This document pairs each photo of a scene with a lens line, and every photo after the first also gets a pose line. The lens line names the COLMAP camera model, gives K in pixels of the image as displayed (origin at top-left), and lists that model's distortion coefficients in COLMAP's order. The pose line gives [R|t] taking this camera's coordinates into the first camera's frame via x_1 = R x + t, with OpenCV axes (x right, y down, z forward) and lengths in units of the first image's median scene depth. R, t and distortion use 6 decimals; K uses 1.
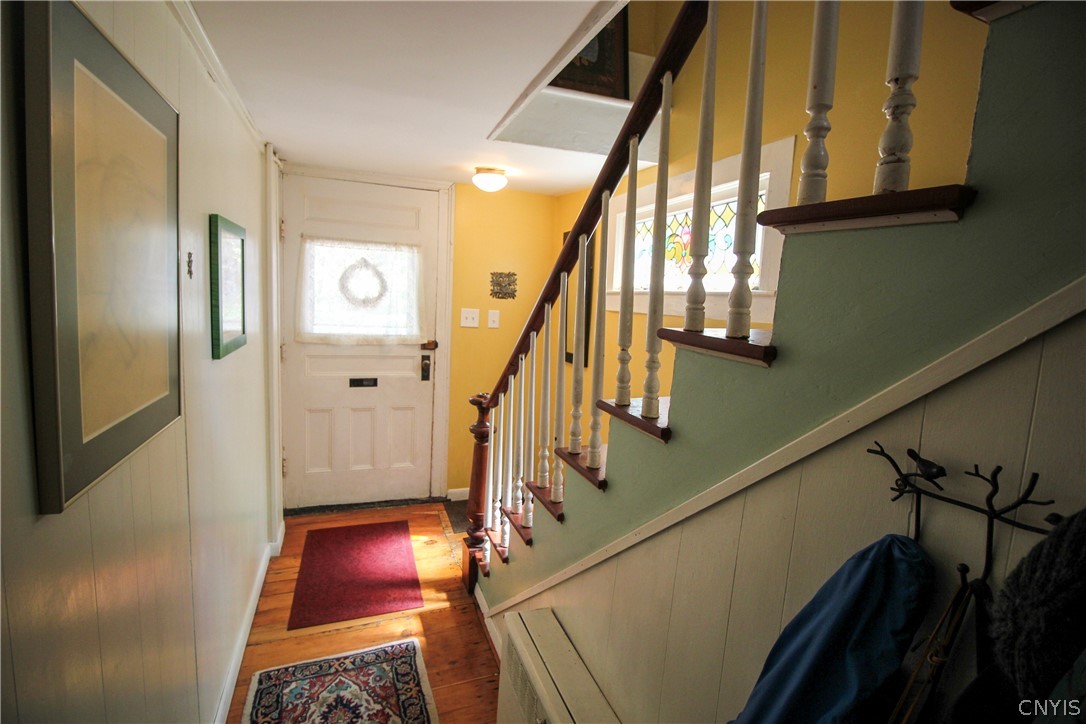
lens RADIAL K [[500.8, 0, 538.5], [0, 500.8, 356.4], [0, 0, 1]] dist [-0.000576, -0.013525]
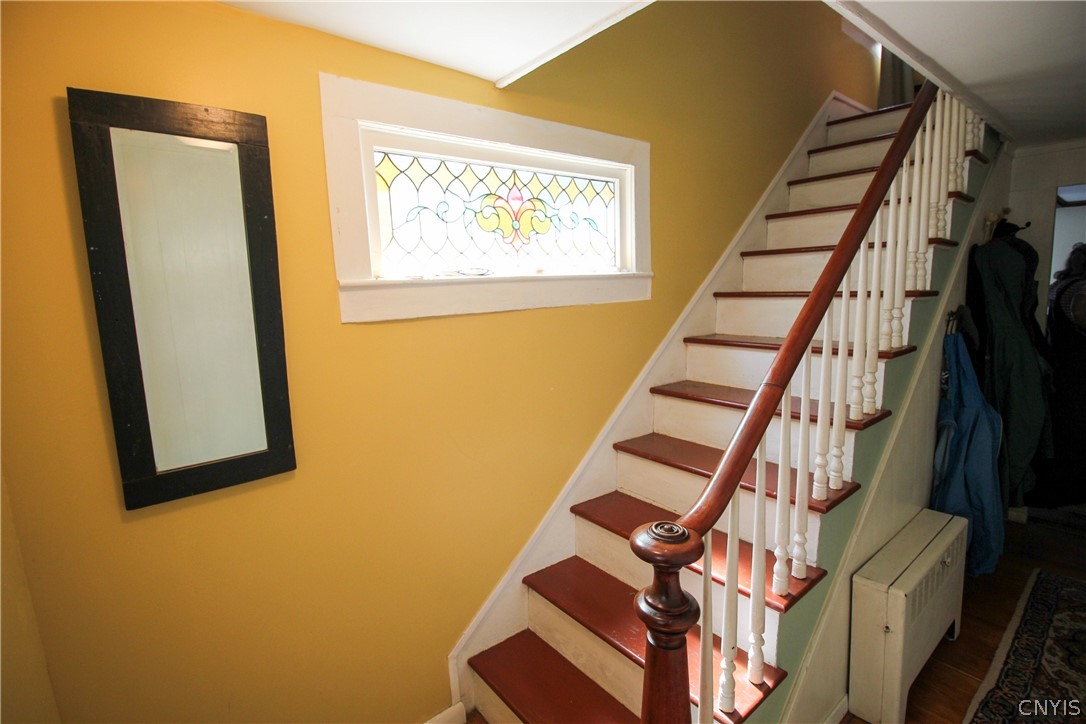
lens RADIAL K [[500.8, 0, 538.5], [0, 500.8, 356.4], [0, 0, 1]] dist [-0.000576, -0.013525]
pose [[-0.297654, -0.160206, 0.941136, -0.450575], [0.142324, 0.967356, 0.209682, -0.168603], [-0.944005, 0.196359, -0.265136, 1.204514]]
